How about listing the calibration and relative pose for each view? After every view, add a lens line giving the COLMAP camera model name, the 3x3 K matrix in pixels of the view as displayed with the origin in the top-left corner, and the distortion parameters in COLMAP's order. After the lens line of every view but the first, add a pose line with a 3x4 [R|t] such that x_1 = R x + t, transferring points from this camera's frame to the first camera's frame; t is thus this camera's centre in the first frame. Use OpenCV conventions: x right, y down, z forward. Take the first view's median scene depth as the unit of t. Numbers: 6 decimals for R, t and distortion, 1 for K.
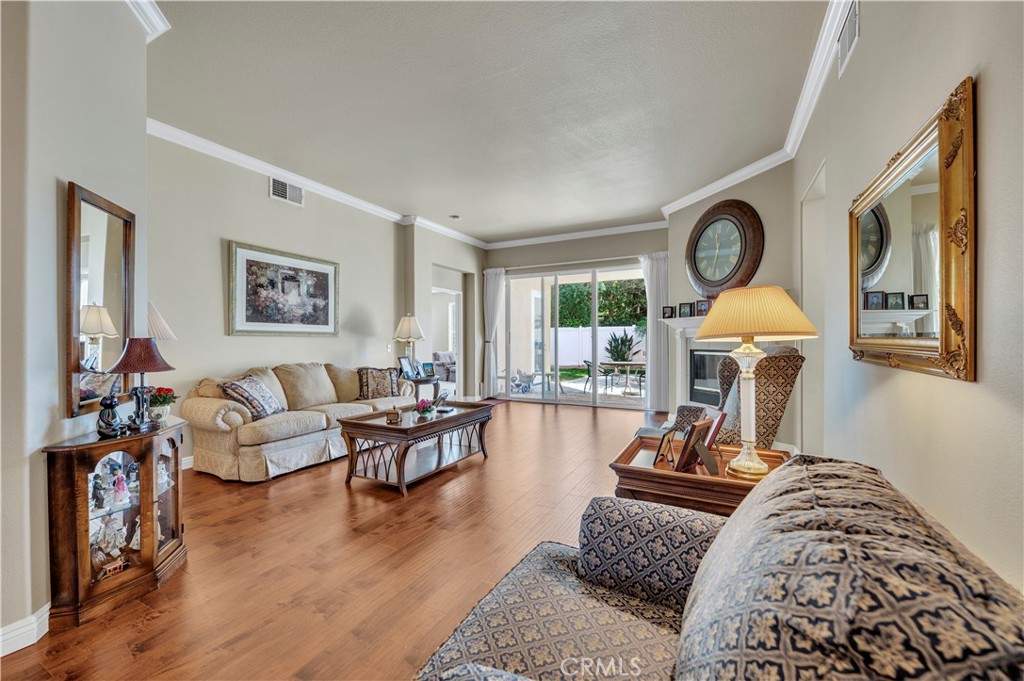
lens RADIAL K [[409.0, 0, 514.1], [0, 409.0, 342.0], [0, 0, 1]] dist [0.001071, -0.000226]
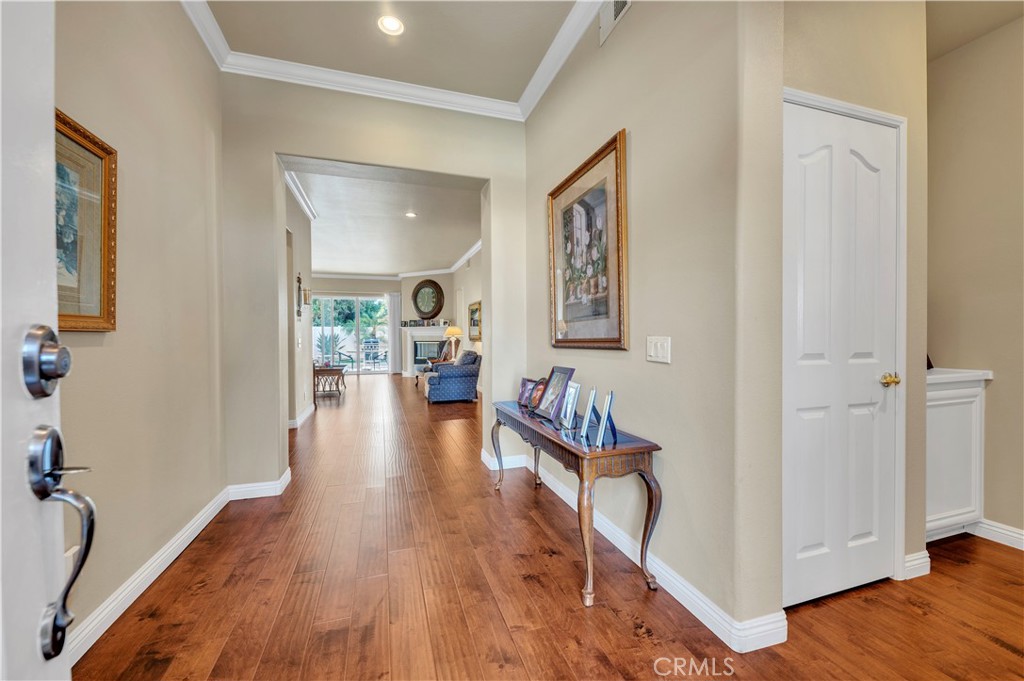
lens RADIAL K [[409.0, 0, 514.1], [0, 409.0, 342.0], [0, 0, 1]] dist [0.001071, -0.000226]
pose [[0.700463, -0.008260, 0.713641, -0.824741], [0.004766, 0.999965, 0.006896, 0.011101], [-0.713673, -0.001429, 0.700478, -1.012065]]
